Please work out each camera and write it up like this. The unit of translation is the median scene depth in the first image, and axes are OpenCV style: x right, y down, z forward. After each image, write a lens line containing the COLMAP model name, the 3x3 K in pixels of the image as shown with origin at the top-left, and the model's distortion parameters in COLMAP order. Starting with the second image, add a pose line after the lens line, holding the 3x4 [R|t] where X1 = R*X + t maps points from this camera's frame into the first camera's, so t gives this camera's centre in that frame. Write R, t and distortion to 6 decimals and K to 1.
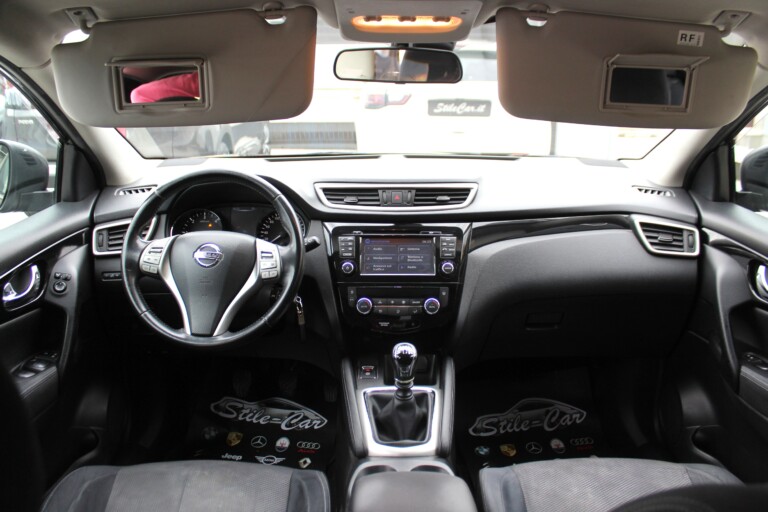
lens RADIAL K [[648.2, 0, 384.0], [0, 648.2, 256.0], [0, 0, 1]] dist [-0.162226, 0.141235]
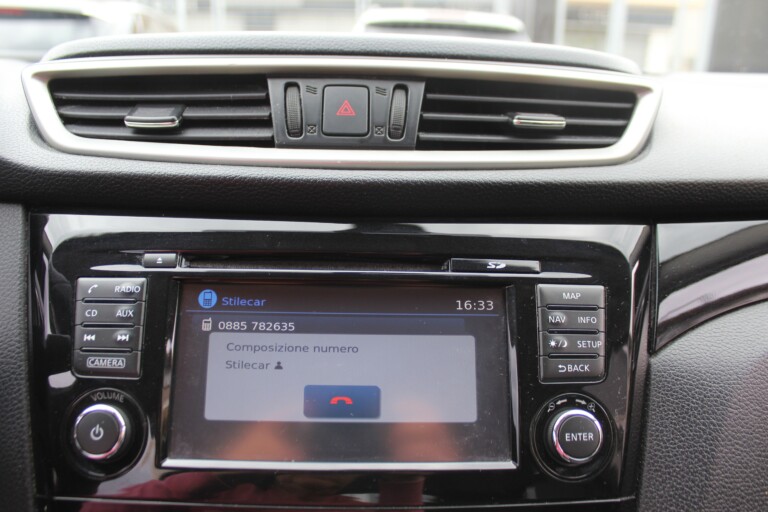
lens RADIAL K [[641.5, 0, 383.6], [0, 641.5, 252.3], [0, 0, 1]] dist [-0.159117, 0.138160]
pose [[0.999212, 0.014769, 0.036831, 0.026051], [-0.013957, 0.999656, -0.022206, -0.034920], [-0.037146, 0.021675, 0.999075, 0.777698]]
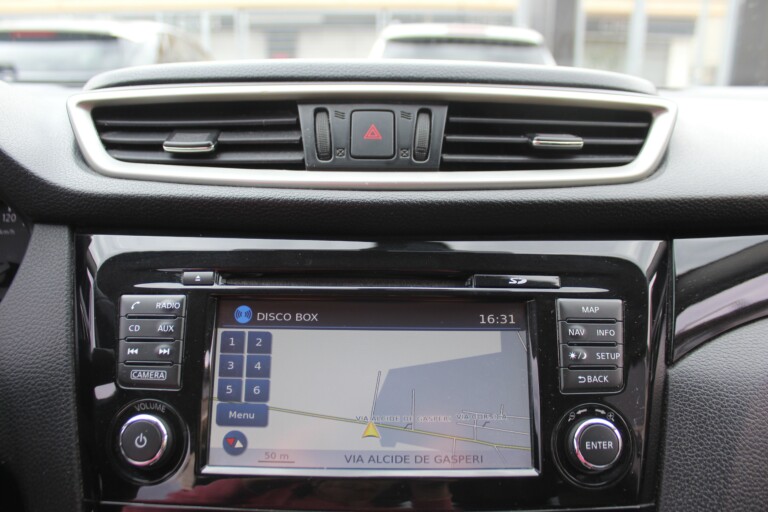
lens RADIAL K [[641.5, 0, 383.6], [0, 641.5, 252.3], [0, 0, 1]] dist [-0.159117, 0.138160]
pose [[0.999967, 0.007884, 0.002072, 0.024150], [-0.007791, 0.999103, -0.041614, -0.036189], [-0.002399, 0.041597, 0.999132, 0.766567]]
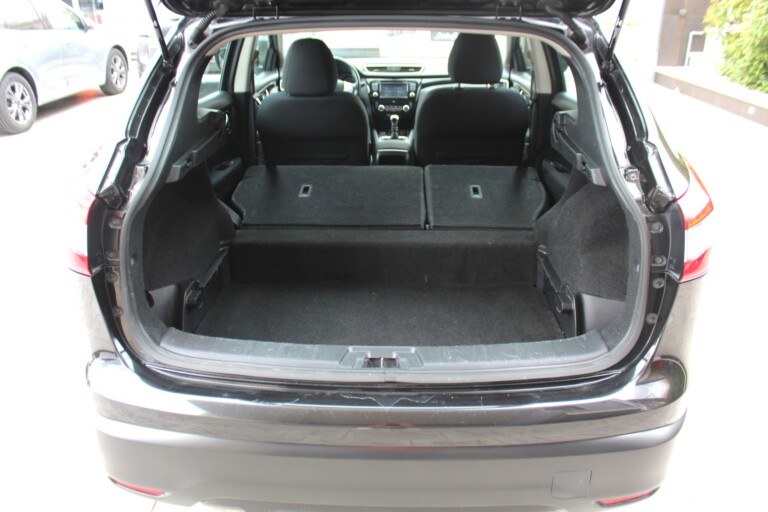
lens RADIAL K [[648.2, 0, 384.0], [0, 648.2, 256.0], [0, 0, 1]] dist [-0.162226, 0.141235]
pose [[0.999163, 0.011246, -0.039341, 0.091875], [-0.007338, 0.995149, 0.098110, 0.417712], [0.040253, -0.097739, 0.994398, -1.706883]]
